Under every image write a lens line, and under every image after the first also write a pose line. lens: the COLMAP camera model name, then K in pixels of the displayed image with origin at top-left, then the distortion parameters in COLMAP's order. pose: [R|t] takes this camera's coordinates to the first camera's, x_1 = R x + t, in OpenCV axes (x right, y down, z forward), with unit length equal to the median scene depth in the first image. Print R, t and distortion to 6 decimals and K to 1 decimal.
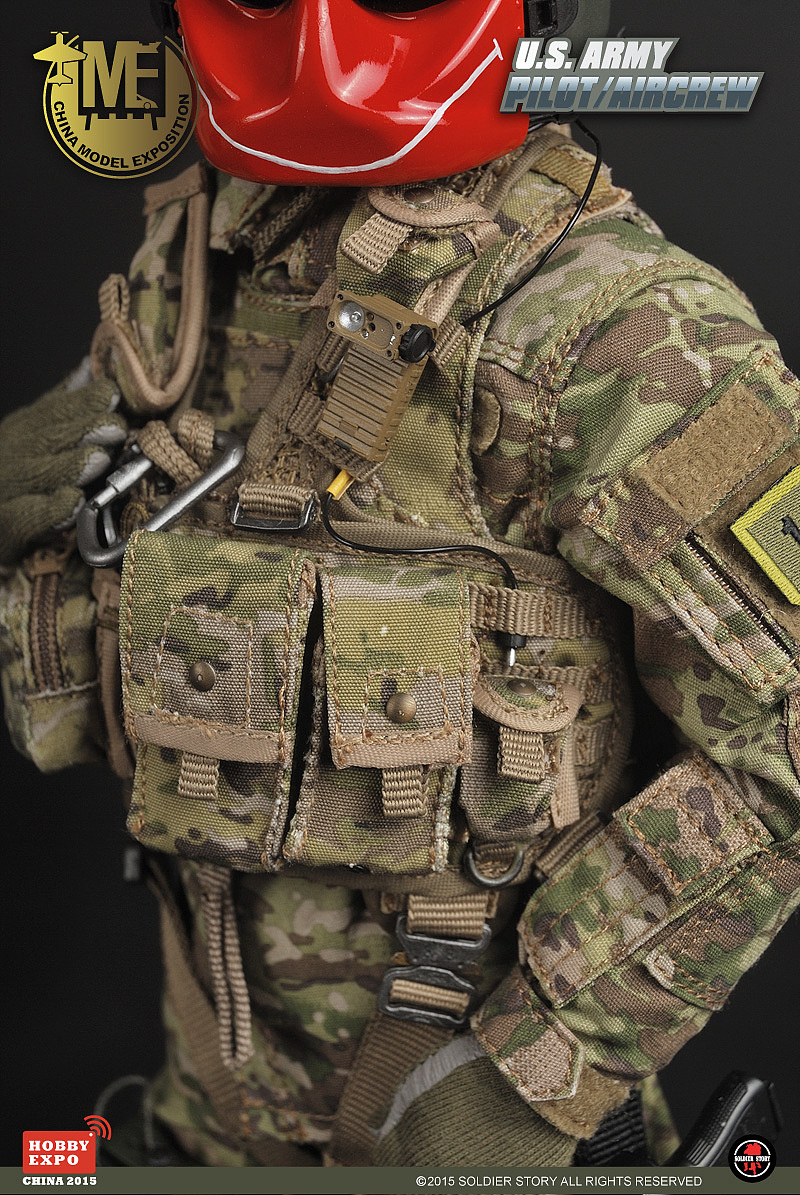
lens RADIAL K [[2407.9, 0, 400.8], [0, 2407.9, 622.1], [0, 0, 1]] dist [-0.037815, 0.005072]
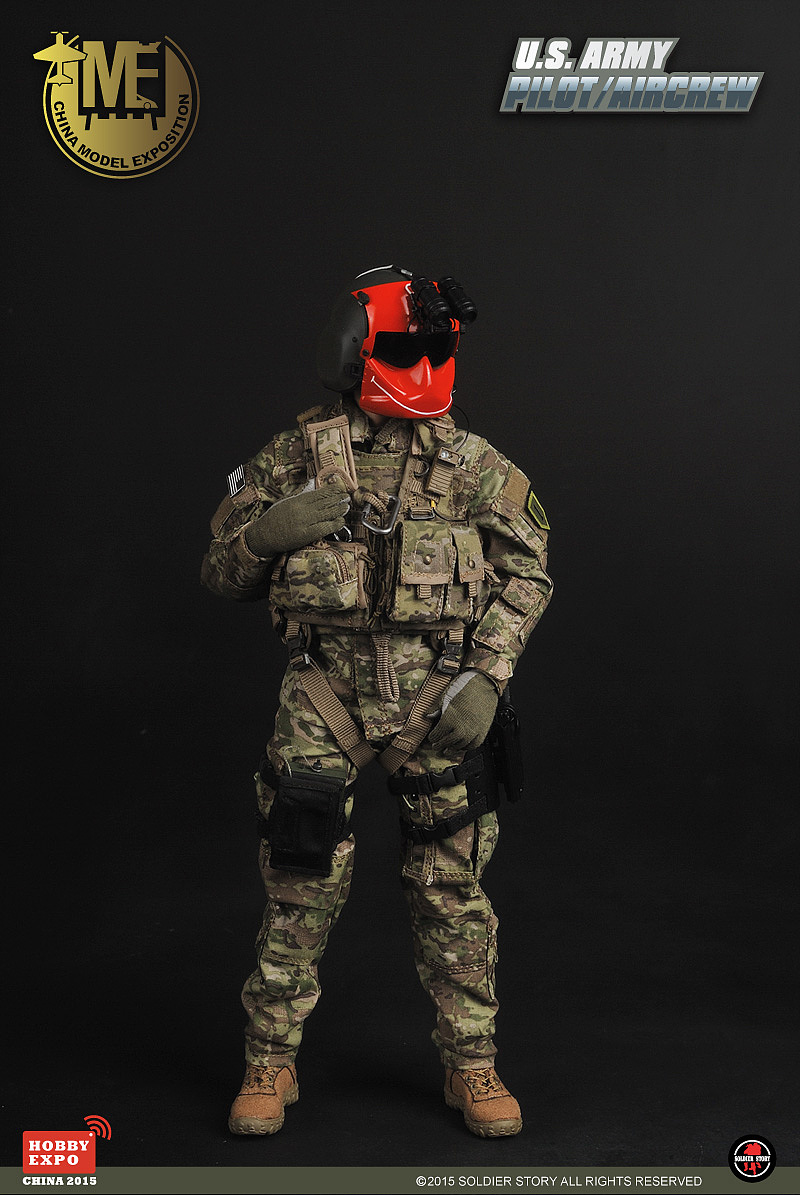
lens RADIAL K [[2407.9, 0, 400.8], [0, 2407.9, 622.1], [0, 0, 1]] dist [-0.037815, 0.005072]
pose [[0.668603, -0.081539, 0.739135, -2.559998], [0.182283, 0.981616, -0.056599, 0.286282], [-0.720932, 0.172574, 0.671175, -1.204083]]
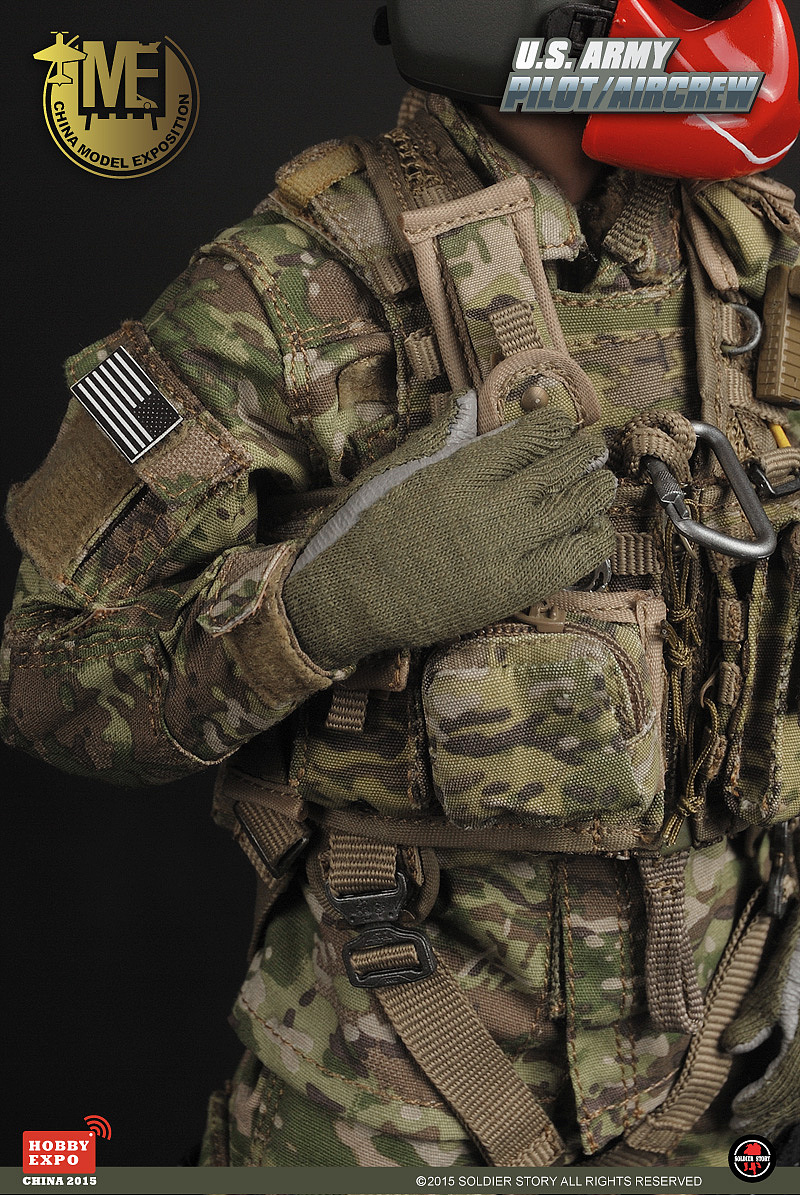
lens RADIAL K [[2942.3, 0, 399.8], [0, 2942.3, 450.9], [0, 0, 1]] dist [-0.071502, 0.051707]
pose [[0.226658, -0.183420, 0.956548, -1.349412], [0.251059, 0.959922, 0.124577, -0.262954], [-0.941061, 0.211914, 0.263623, 0.808470]]
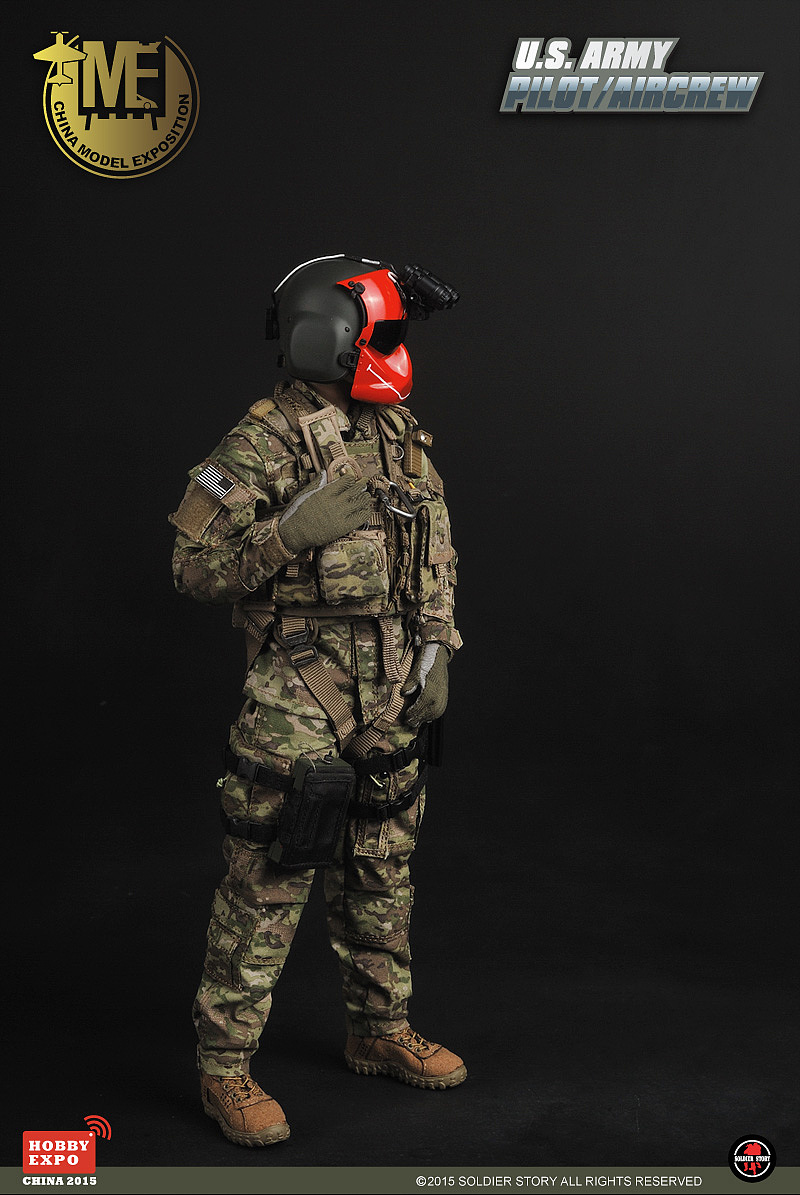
lens RADIAL K [[2472.5, 0, 293.4], [0, 2472.5, 680.6], [0, 0, 1]] dist [-0.028211, -0.045202]
pose [[0.039997, -0.160076, 0.986294, -3.581950], [0.289068, 0.946729, 0.141932, -0.347389], [-0.956473, 0.279429, 0.084139, 0.939145]]
